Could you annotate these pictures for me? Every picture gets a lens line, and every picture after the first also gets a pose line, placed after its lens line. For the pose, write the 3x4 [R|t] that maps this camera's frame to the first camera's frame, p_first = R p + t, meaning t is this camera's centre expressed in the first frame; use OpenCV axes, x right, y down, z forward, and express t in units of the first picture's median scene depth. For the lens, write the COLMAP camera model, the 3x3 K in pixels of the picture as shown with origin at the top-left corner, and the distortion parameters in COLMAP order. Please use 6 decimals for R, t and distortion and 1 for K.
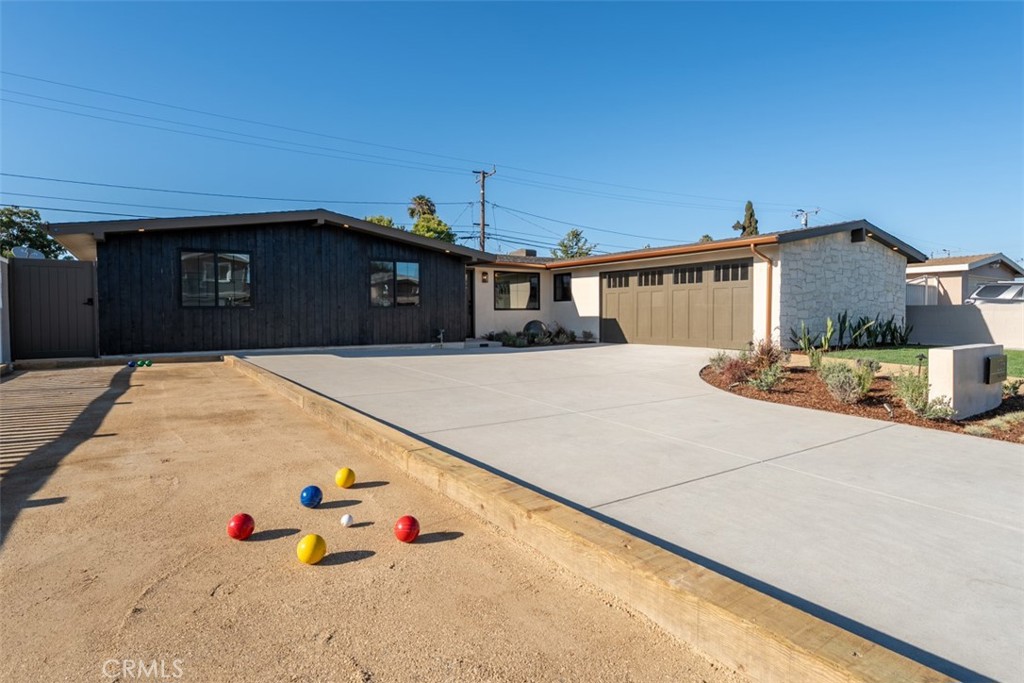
lens RADIAL K [[486.2, 0, 510.1], [0, 486.2, 336.1], [0, 0, 1]] dist [-0.000021, -0.000212]
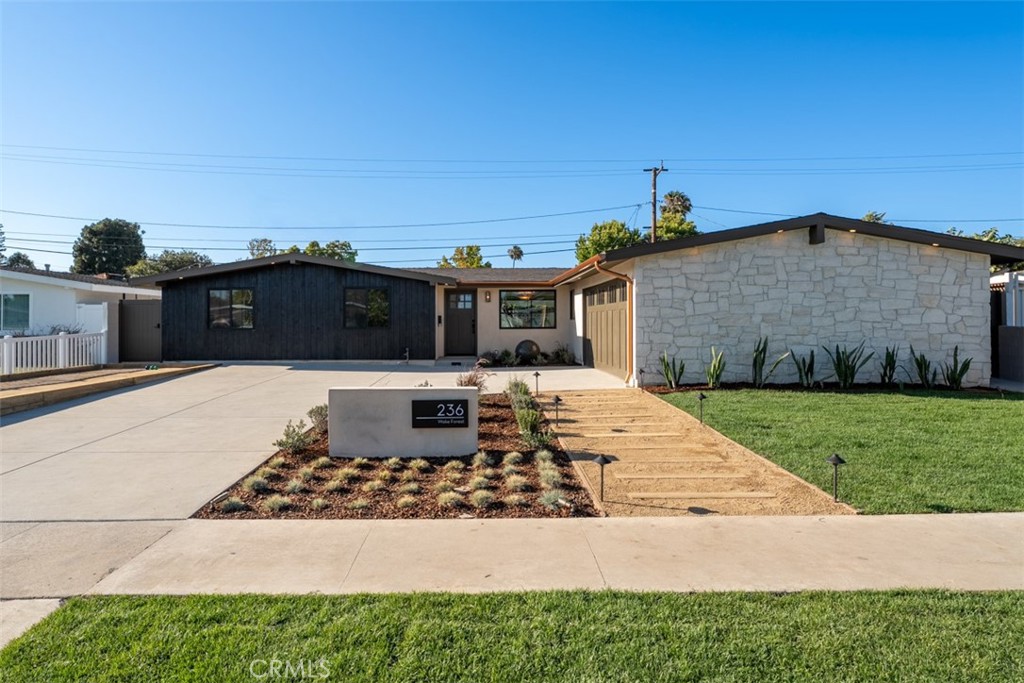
lens RADIAL K [[592.1, 0, 634.5], [0, 592.1, 329.4], [0, 0, 1]] dist [-0.000501, 0.000257]
pose [[0.863581, 0.011244, -0.504085, 0.884504], [-0.024072, 0.999531, -0.018943, -0.038599], [0.503636, 0.028494, 0.863446, 0.088368]]
